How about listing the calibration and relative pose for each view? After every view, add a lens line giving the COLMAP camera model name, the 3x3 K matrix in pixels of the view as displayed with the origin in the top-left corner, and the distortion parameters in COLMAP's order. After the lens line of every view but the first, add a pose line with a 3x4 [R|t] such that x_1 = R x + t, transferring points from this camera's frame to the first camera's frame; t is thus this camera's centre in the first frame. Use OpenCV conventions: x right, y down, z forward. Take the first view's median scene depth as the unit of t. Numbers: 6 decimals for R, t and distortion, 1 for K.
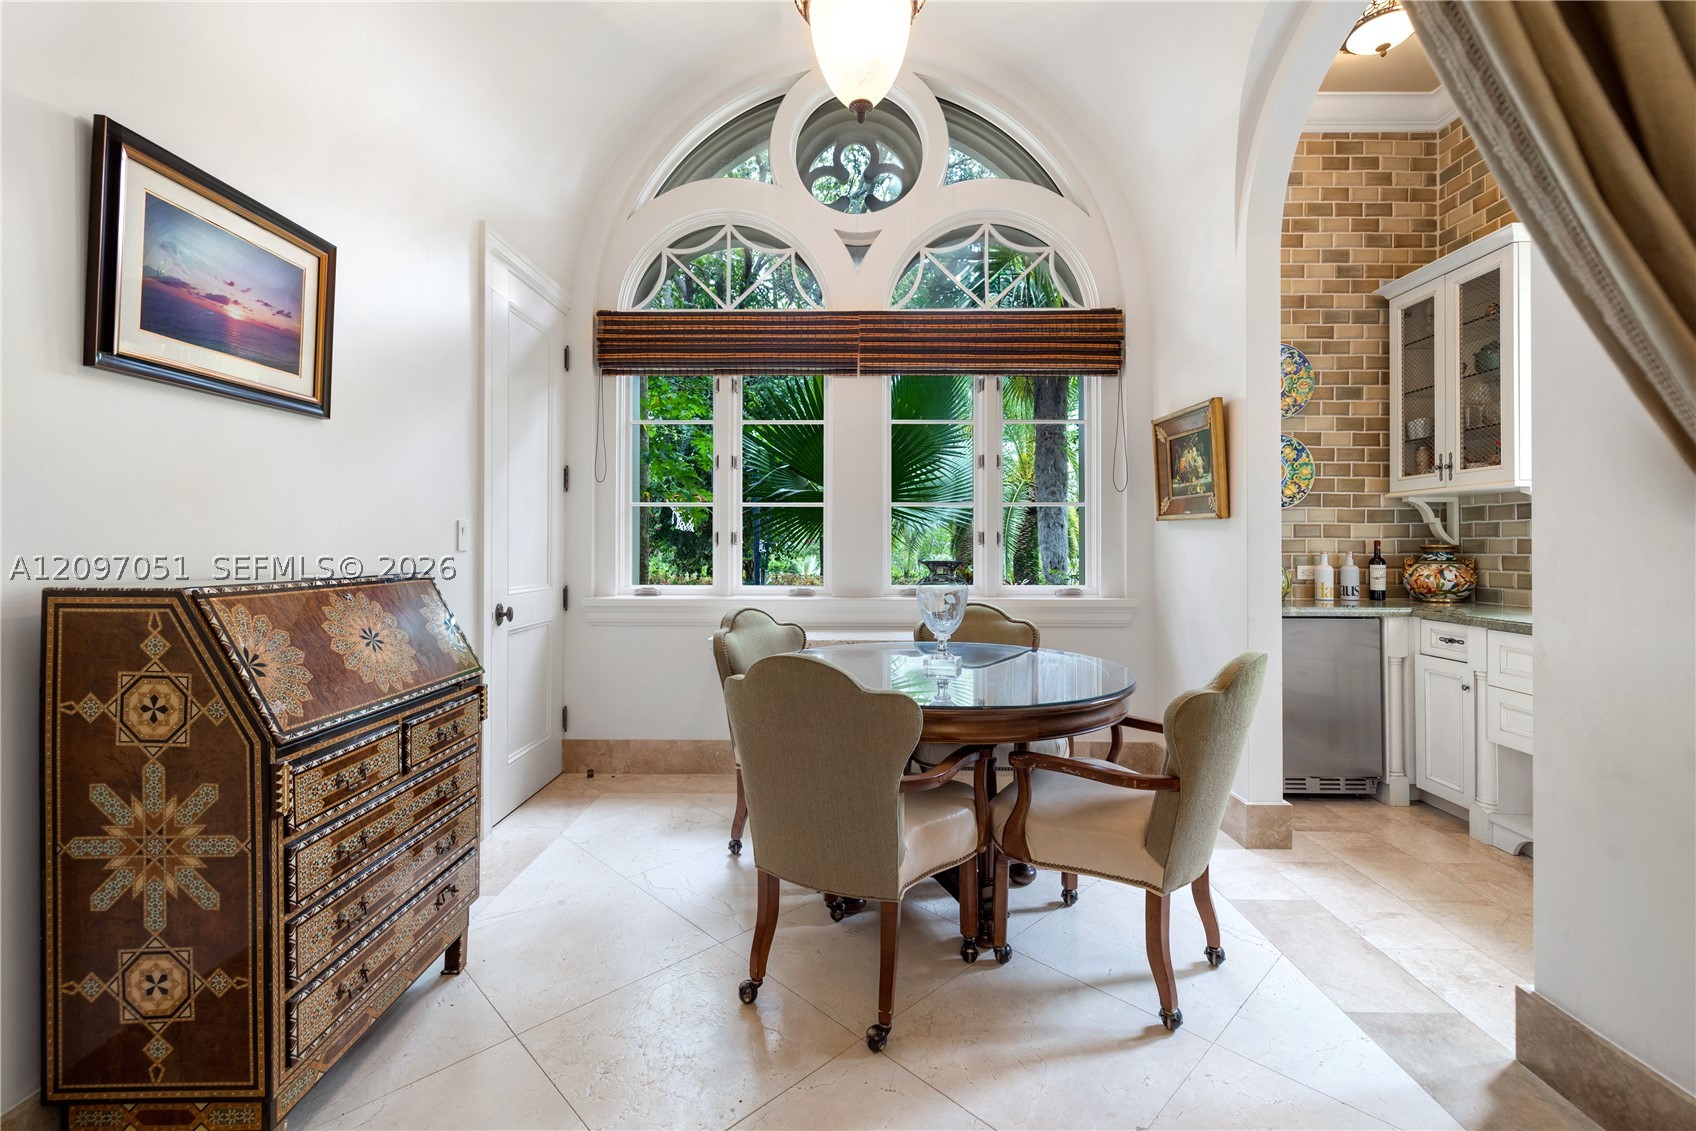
lens RADIAL K [[729.5, 0, 840.7], [0, 729.5, 549.6], [0, 0, 1]] dist [0.001239, 0.000627]
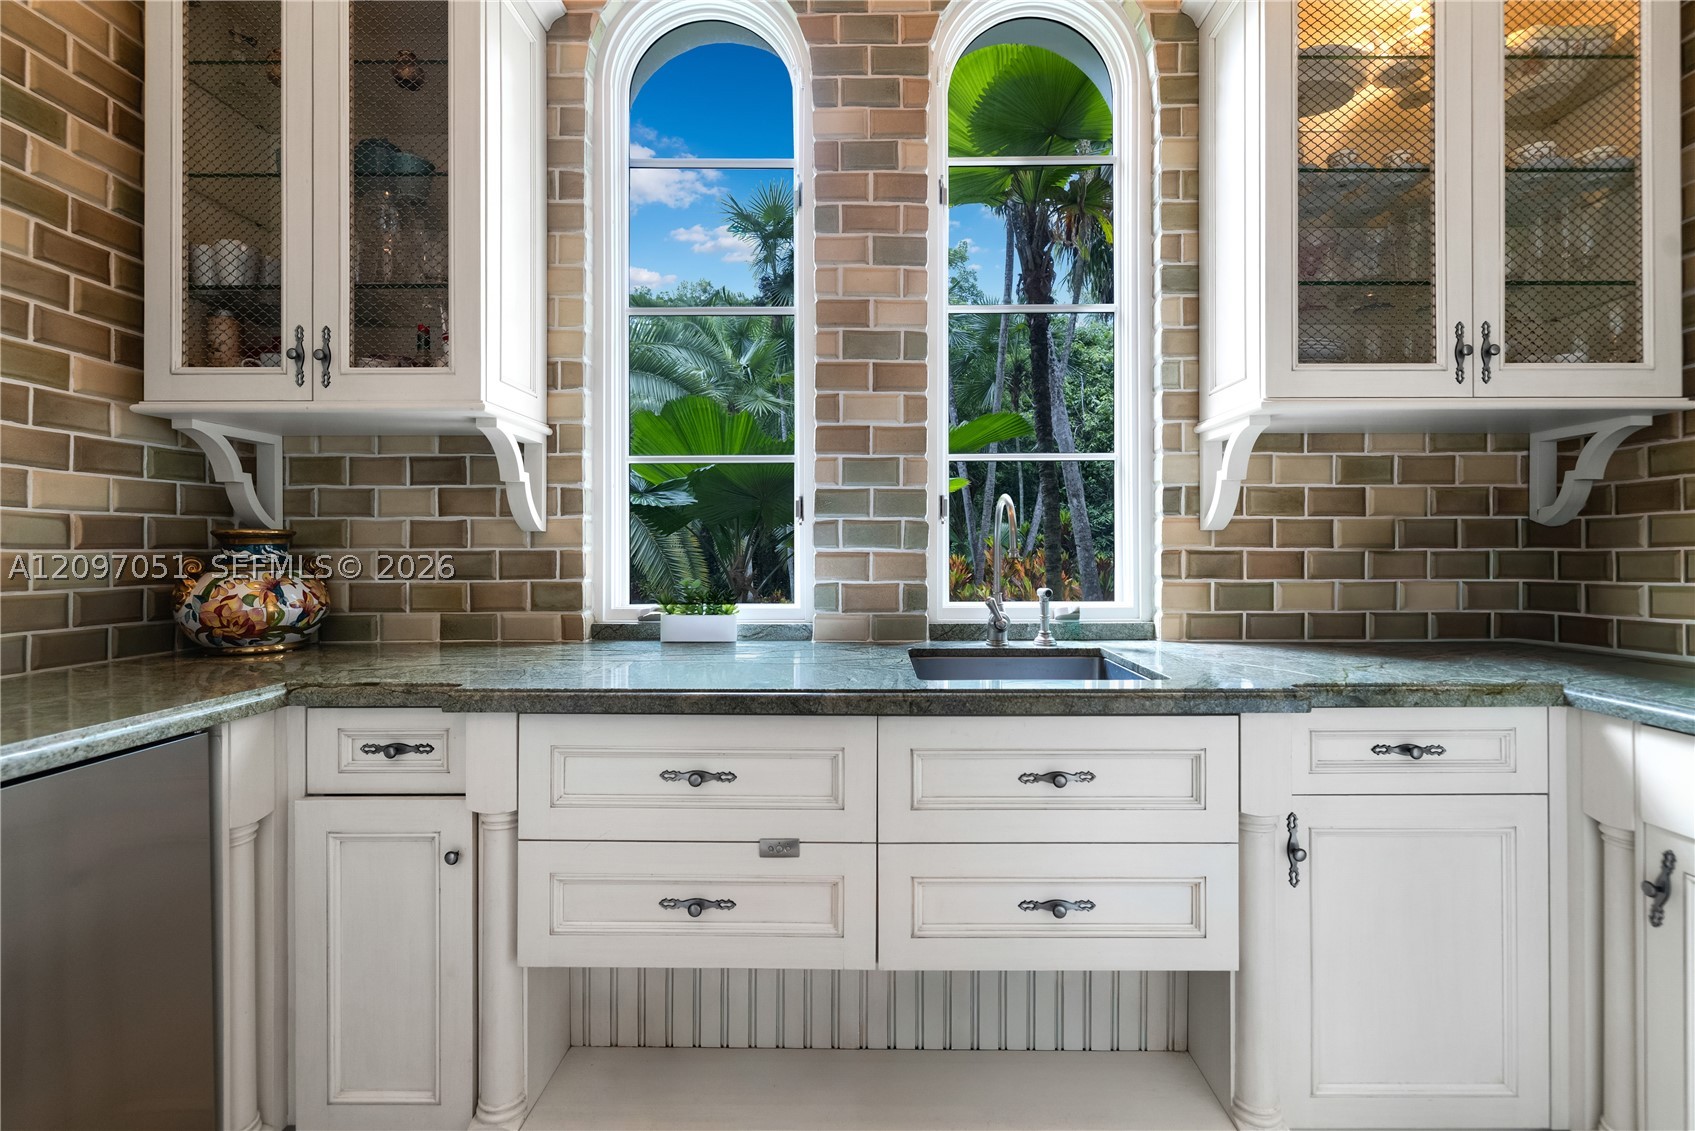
lens RADIAL K [[725.4, 0, 838.0], [0, 725.4, 545.9], [0, 0, 1]] dist [0.000408, -0.000127]
pose [[-0.020918, 0.007080, 0.999756, 0.353283], [0.005393, 0.999961, -0.006969, 0.009201], [-0.999767, 0.005246, -0.020956, 0.651288]]
